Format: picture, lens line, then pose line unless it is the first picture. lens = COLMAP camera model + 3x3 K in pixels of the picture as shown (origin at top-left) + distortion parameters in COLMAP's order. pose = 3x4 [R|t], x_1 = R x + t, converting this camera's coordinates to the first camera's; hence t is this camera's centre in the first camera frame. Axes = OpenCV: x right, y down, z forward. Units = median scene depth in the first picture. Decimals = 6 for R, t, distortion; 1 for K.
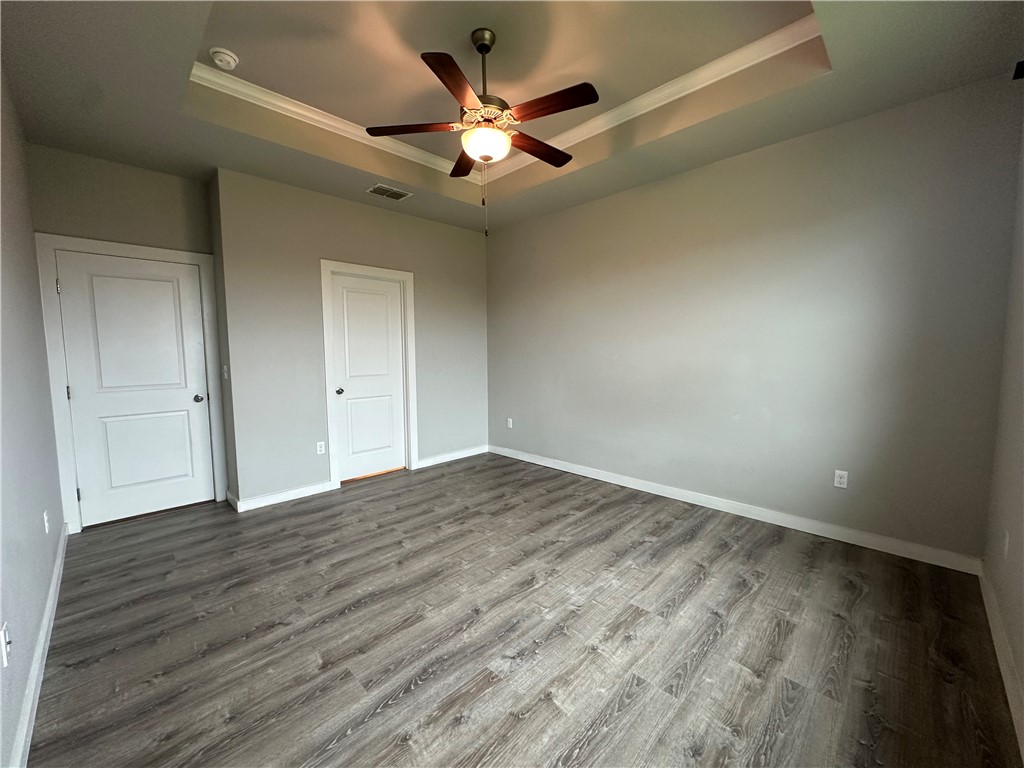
lens RADIAL K [[408.8, 0, 511.0], [0, 408.8, 380.9], [0, 0, 1]] dist [-0.005763, 0.000813]
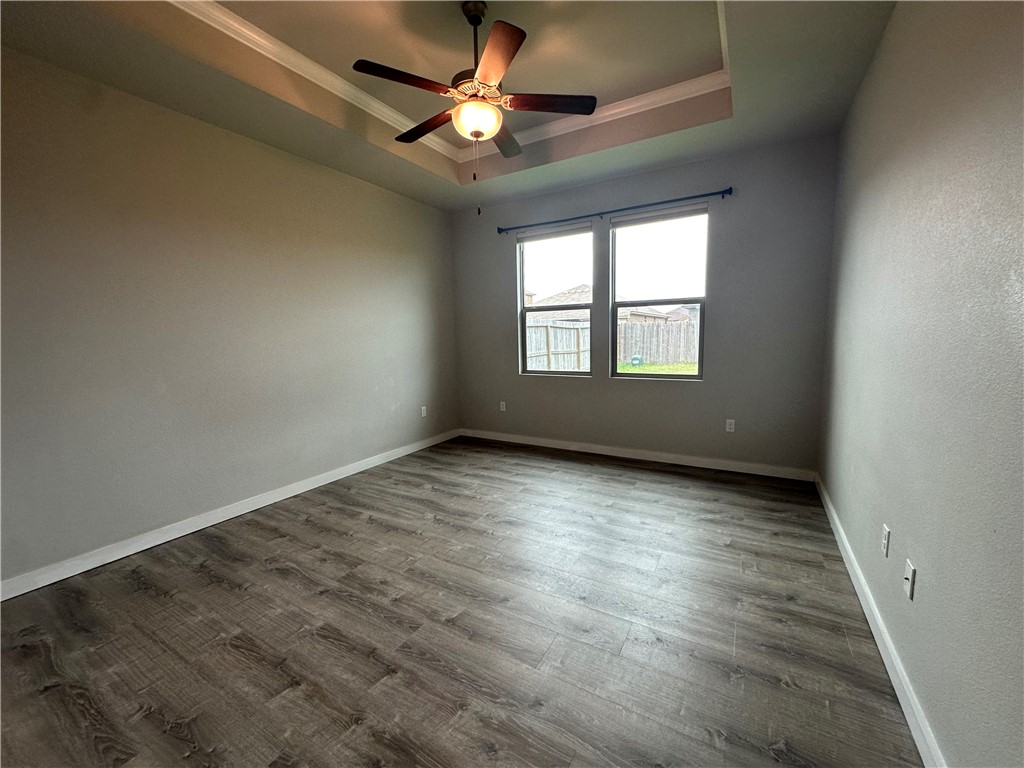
lens RADIAL K [[408.8, 0, 525.9], [0, 408.8, 370.4], [0, 0, 1]] dist [-0.005763, 0.000813]
pose [[-0.266782, -0.074265, 0.960891, -0.808534], [0.098843, 0.989661, 0.103931, -0.051679], [-0.958675, 0.122704, -0.256684, 0.896947]]
